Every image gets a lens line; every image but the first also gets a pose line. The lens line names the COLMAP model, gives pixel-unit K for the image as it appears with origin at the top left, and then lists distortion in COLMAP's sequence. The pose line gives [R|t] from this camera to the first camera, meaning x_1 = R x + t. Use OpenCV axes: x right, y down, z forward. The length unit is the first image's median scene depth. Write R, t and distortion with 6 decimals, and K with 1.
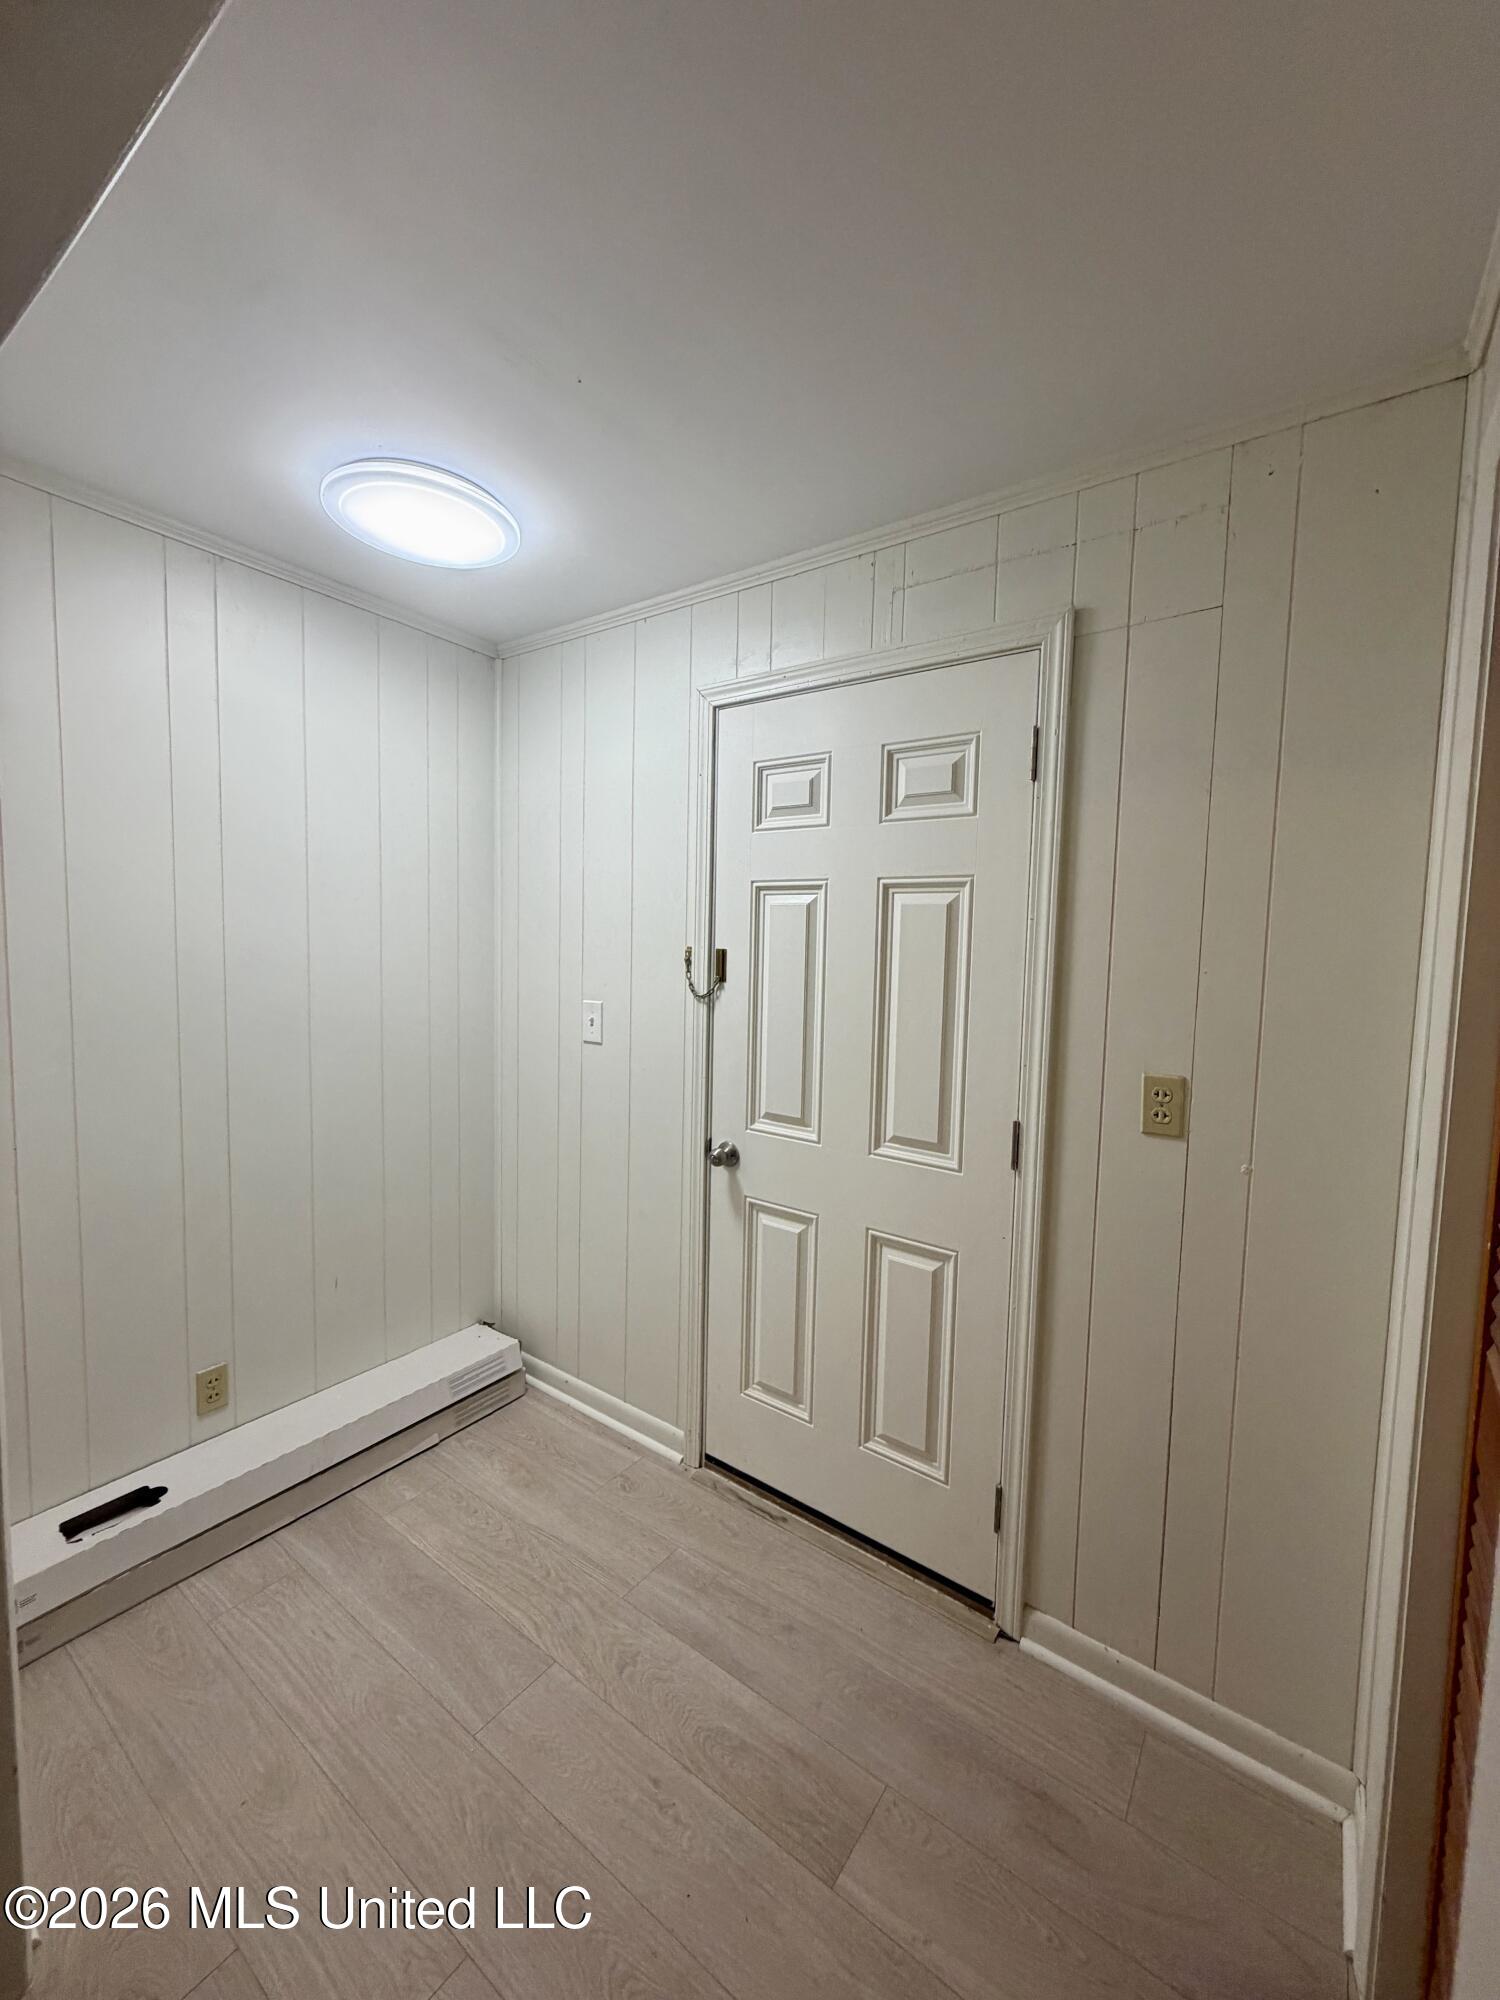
lens RADIAL K [[798.2, 0, 749.9], [0, 798.2, 994.9], [0, 0, 1]] dist [-0.001873, 0.000880]
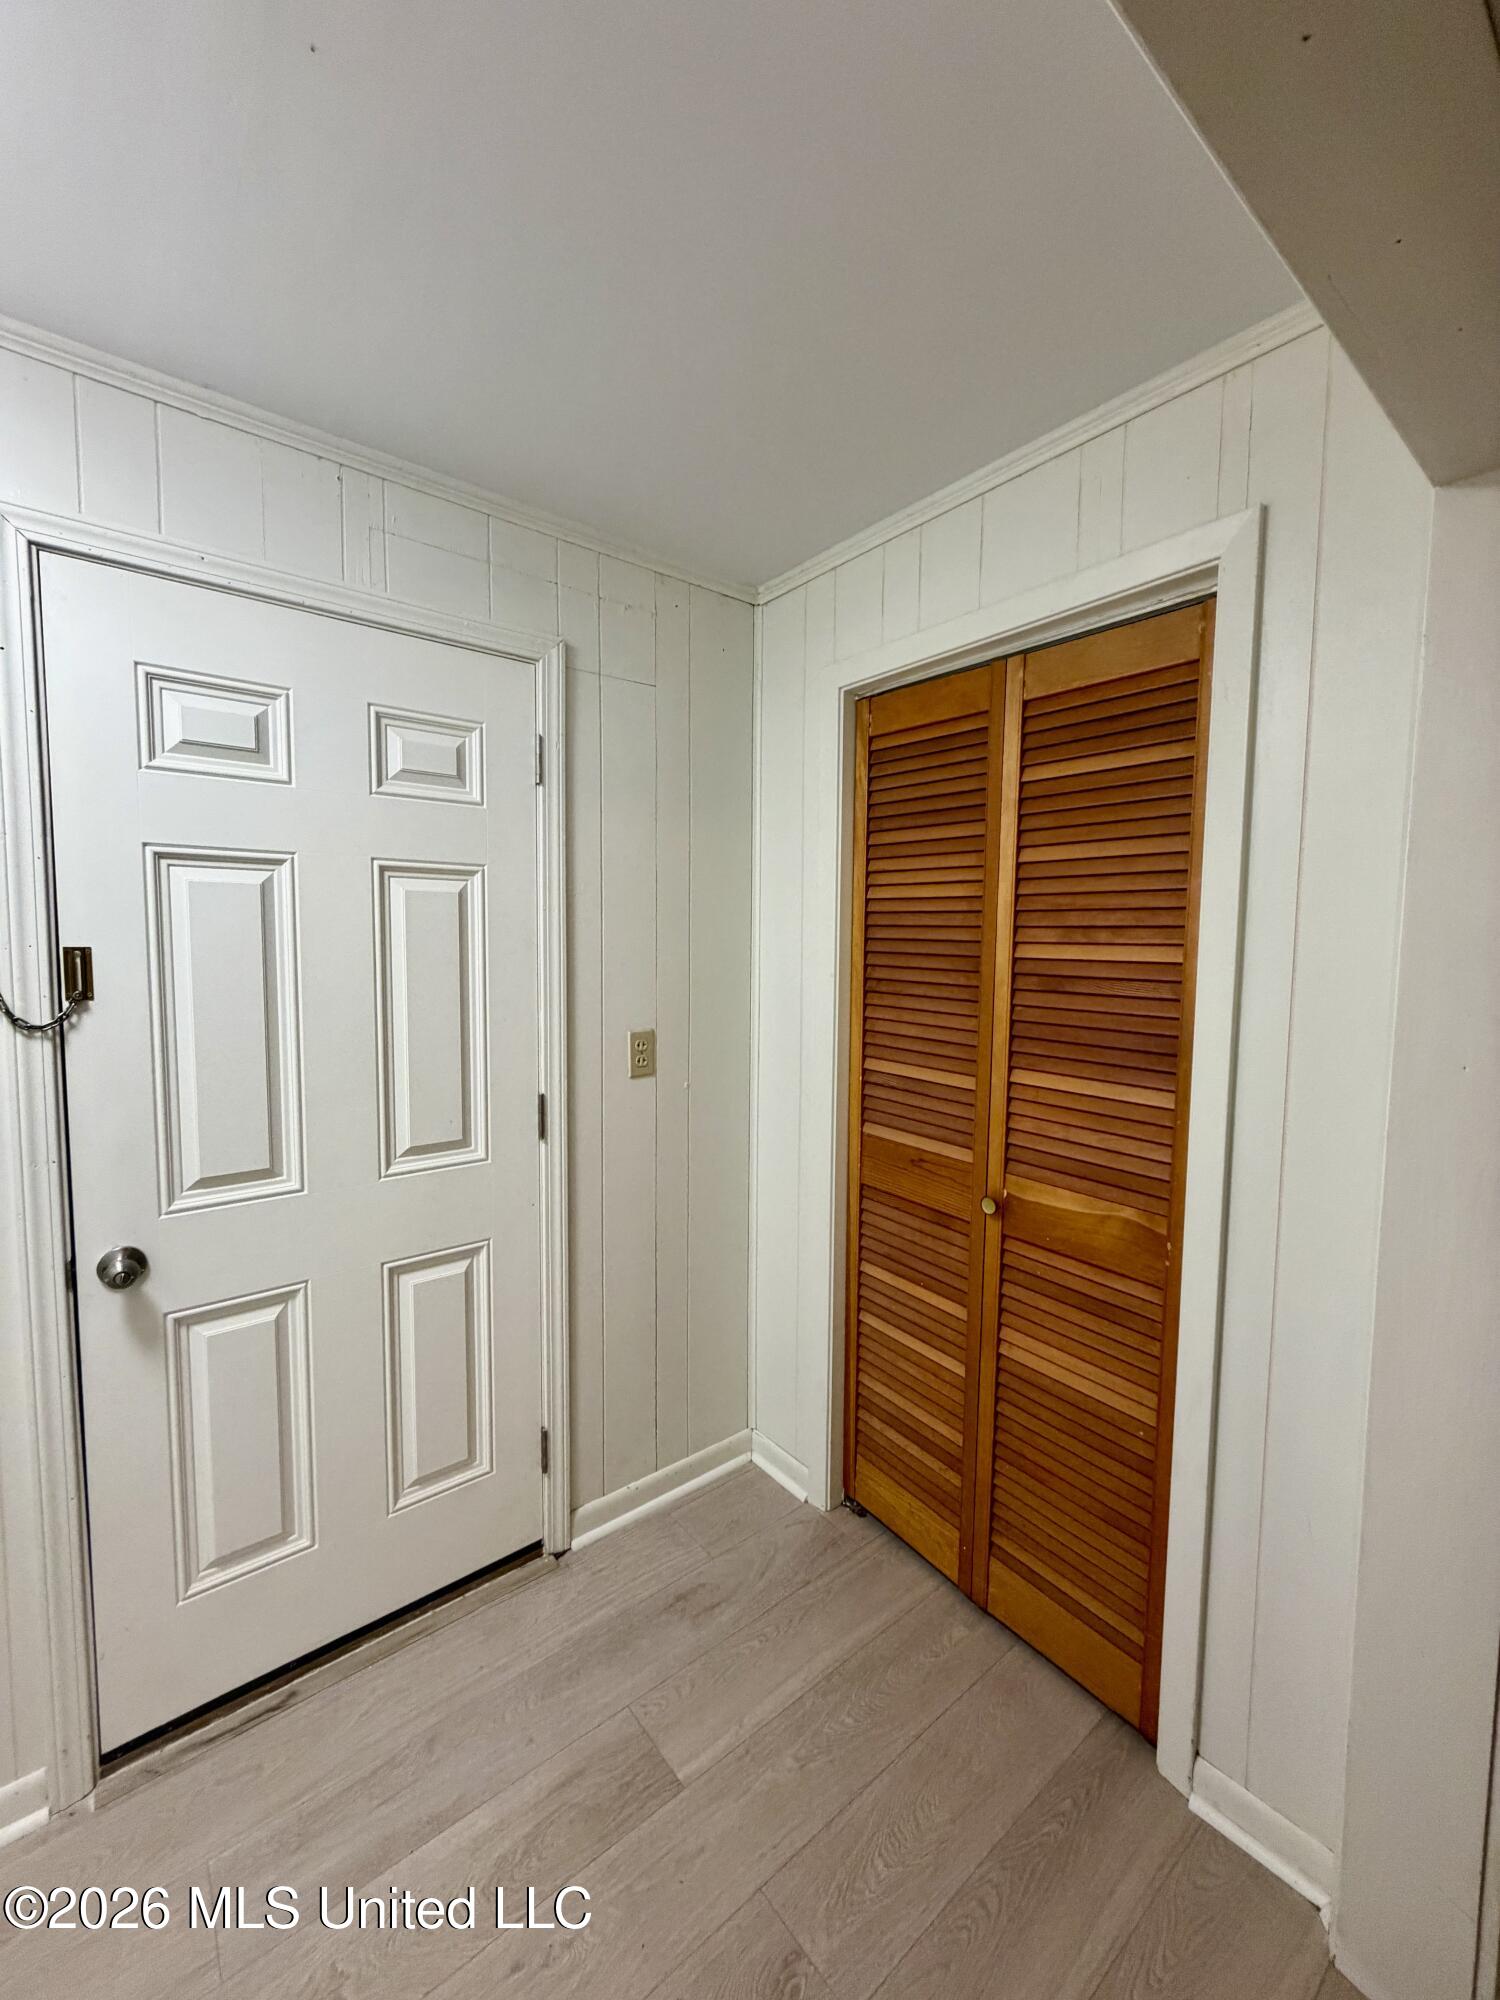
lens RADIAL K [[798.2, 0, 749.9], [0, 798.2, 994.9], [0, 0, 1]] dist [-0.001873, 0.000880]
pose [[0.260471, -0.090019, 0.961276, -0.586744], [0.069296, 0.994819, 0.074384, -0.036390], [-0.962992, 0.047237, 0.265359, 0.395567]]
